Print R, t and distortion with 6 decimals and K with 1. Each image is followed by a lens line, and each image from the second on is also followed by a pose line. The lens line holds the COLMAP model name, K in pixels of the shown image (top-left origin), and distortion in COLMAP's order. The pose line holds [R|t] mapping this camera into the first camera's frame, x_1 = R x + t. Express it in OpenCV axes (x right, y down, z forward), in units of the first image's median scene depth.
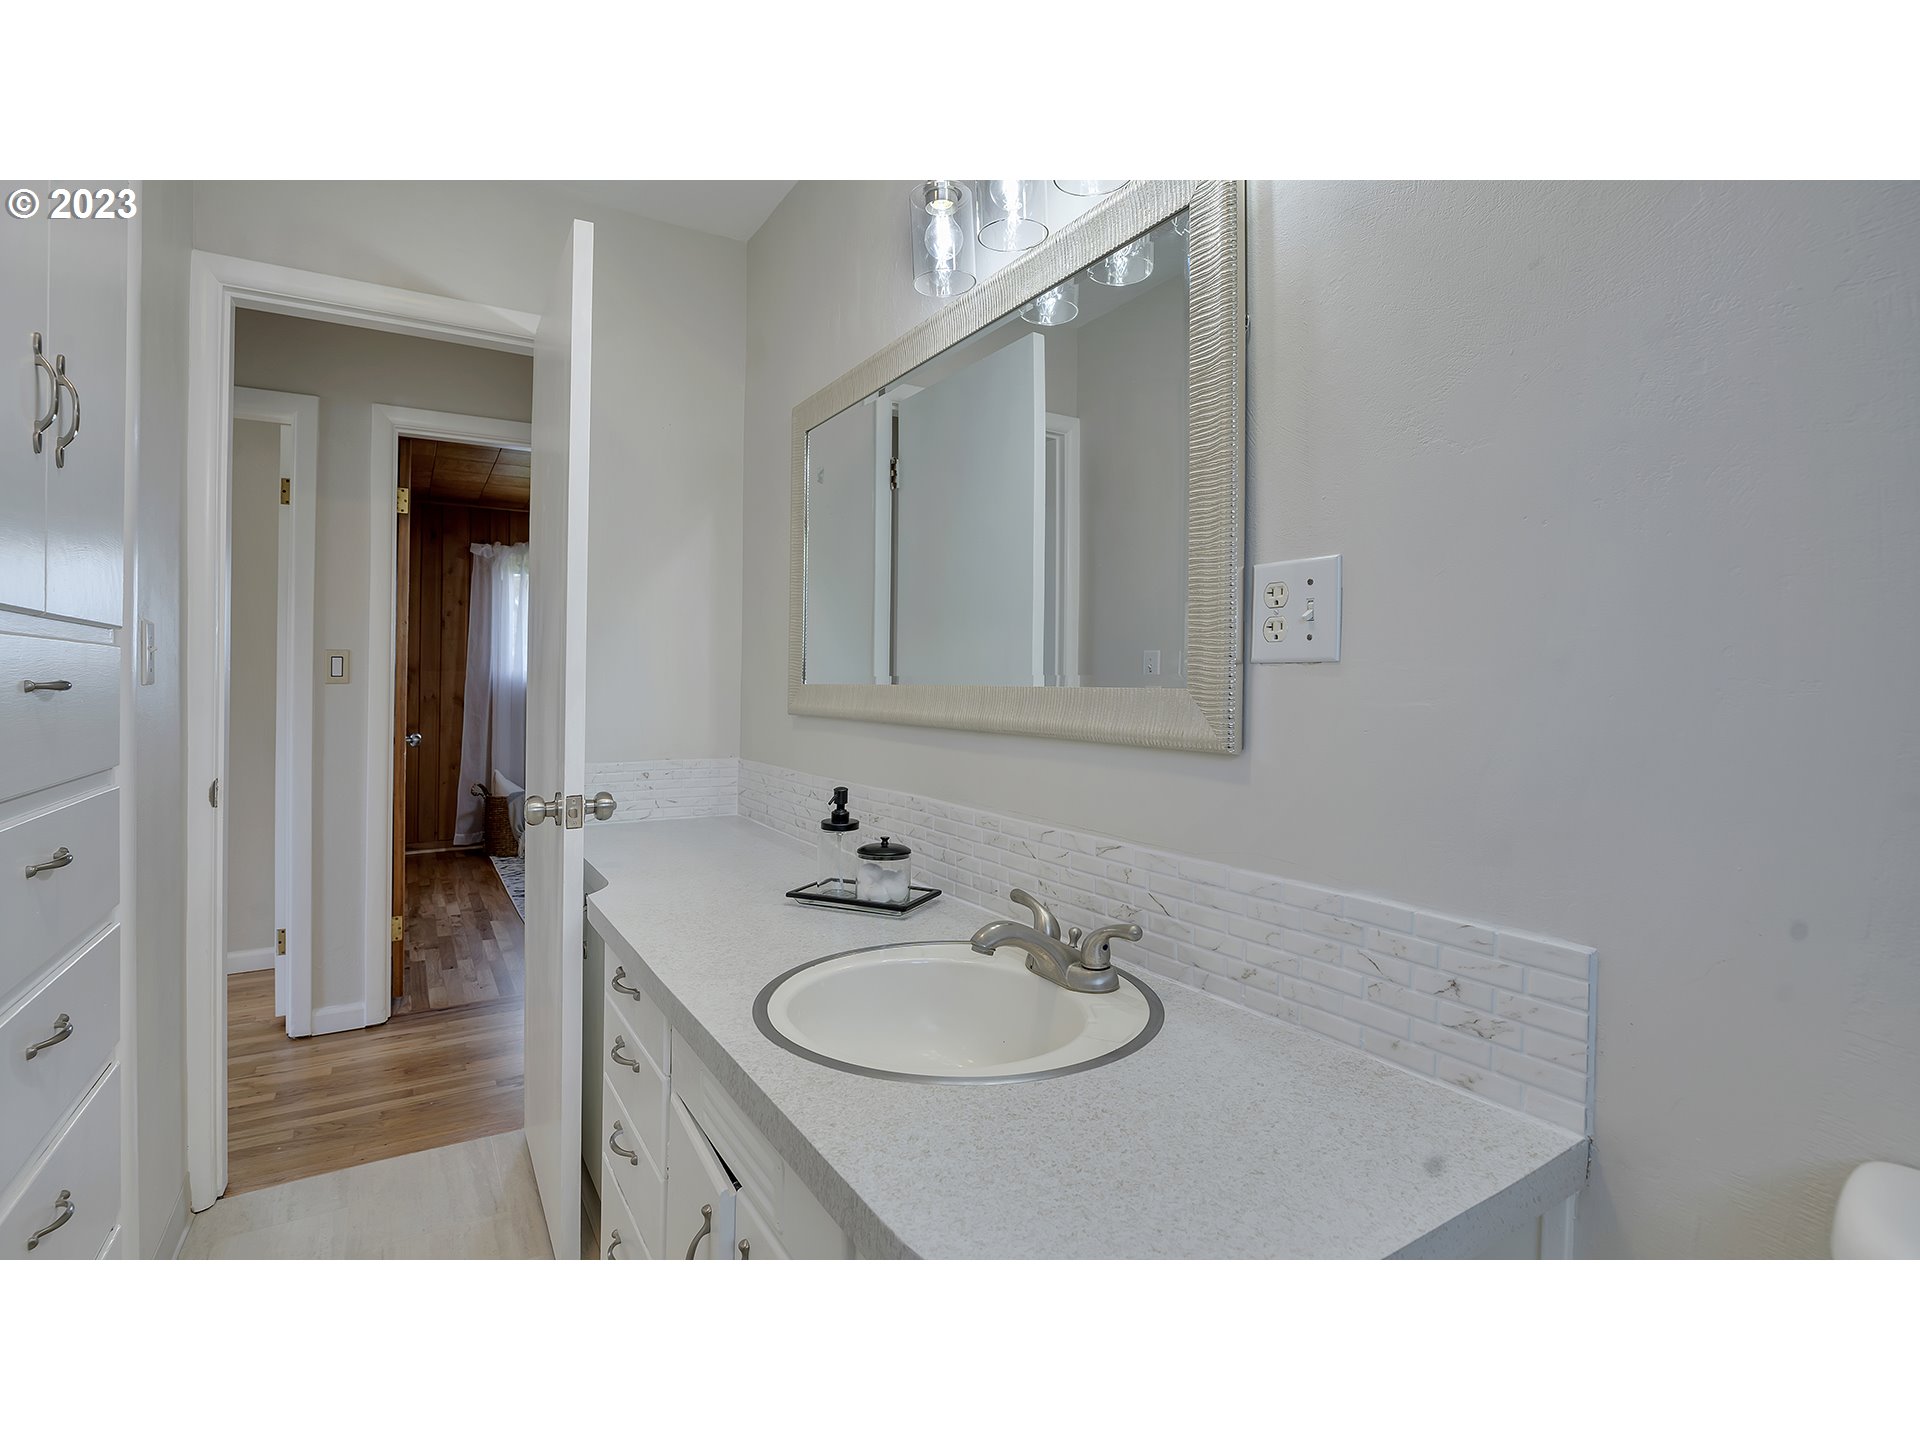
lens RADIAL K [[902.6, 0, 957.0], [0, 902.6, 732.4], [0, 0, 1]] dist [-0.031706, 0.000192]
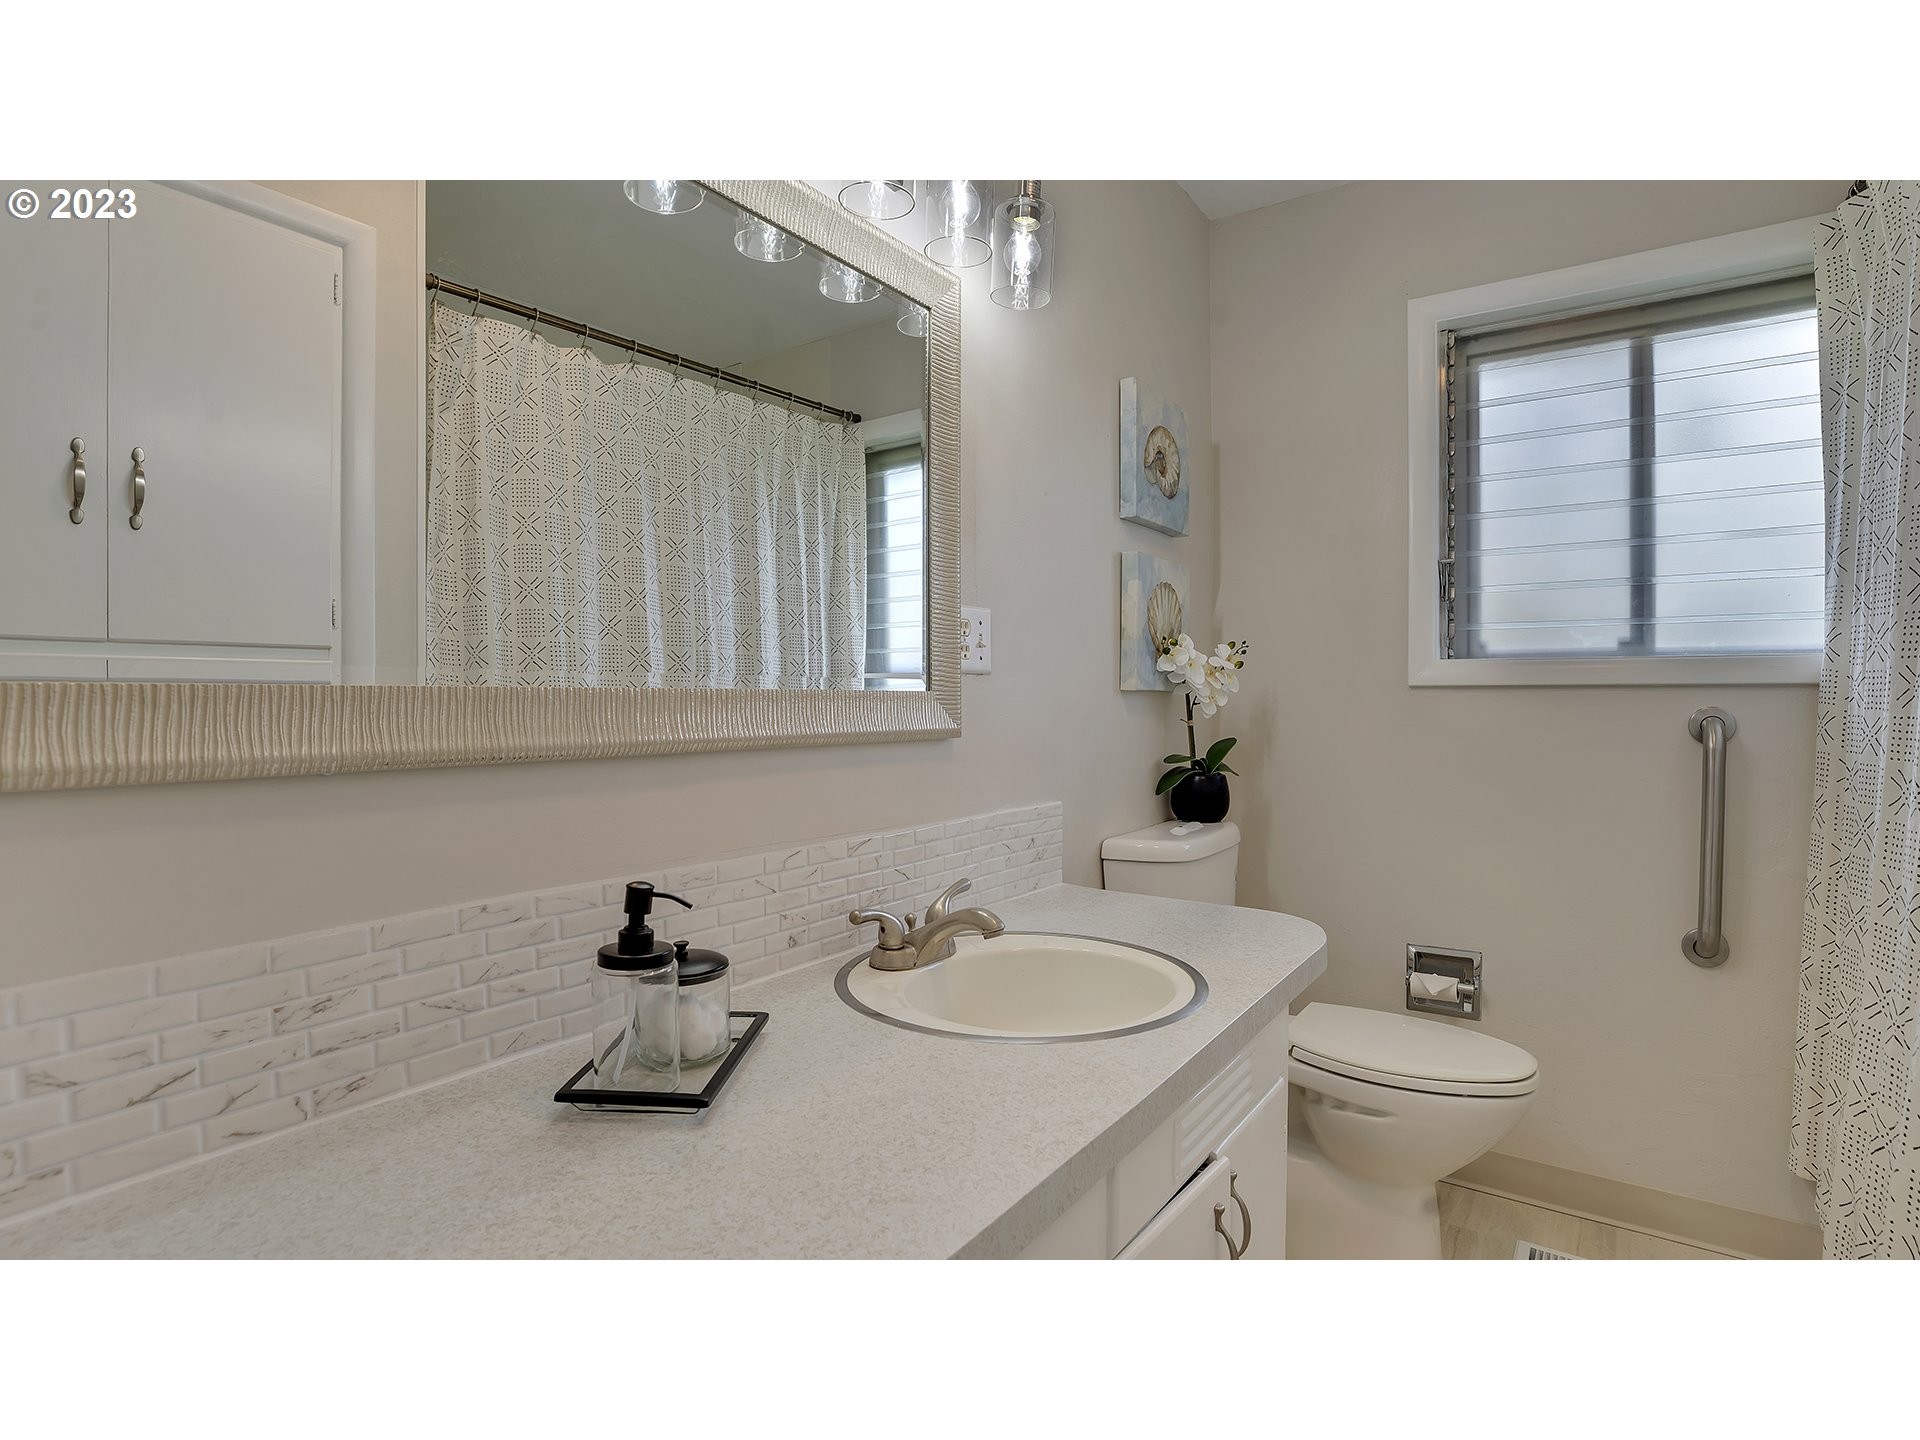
lens RADIAL K [[902.6, 0, 957.0], [0, 902.6, 732.4], [0, 0, 1]] dist [-0.031706, 0.000192]
pose [[-0.361941, -0.044357, 0.931145, -0.826047], [0.047369, 0.996702, 0.065892, -0.062730], [-0.930997, 0.067956, -0.358646, 1.247000]]
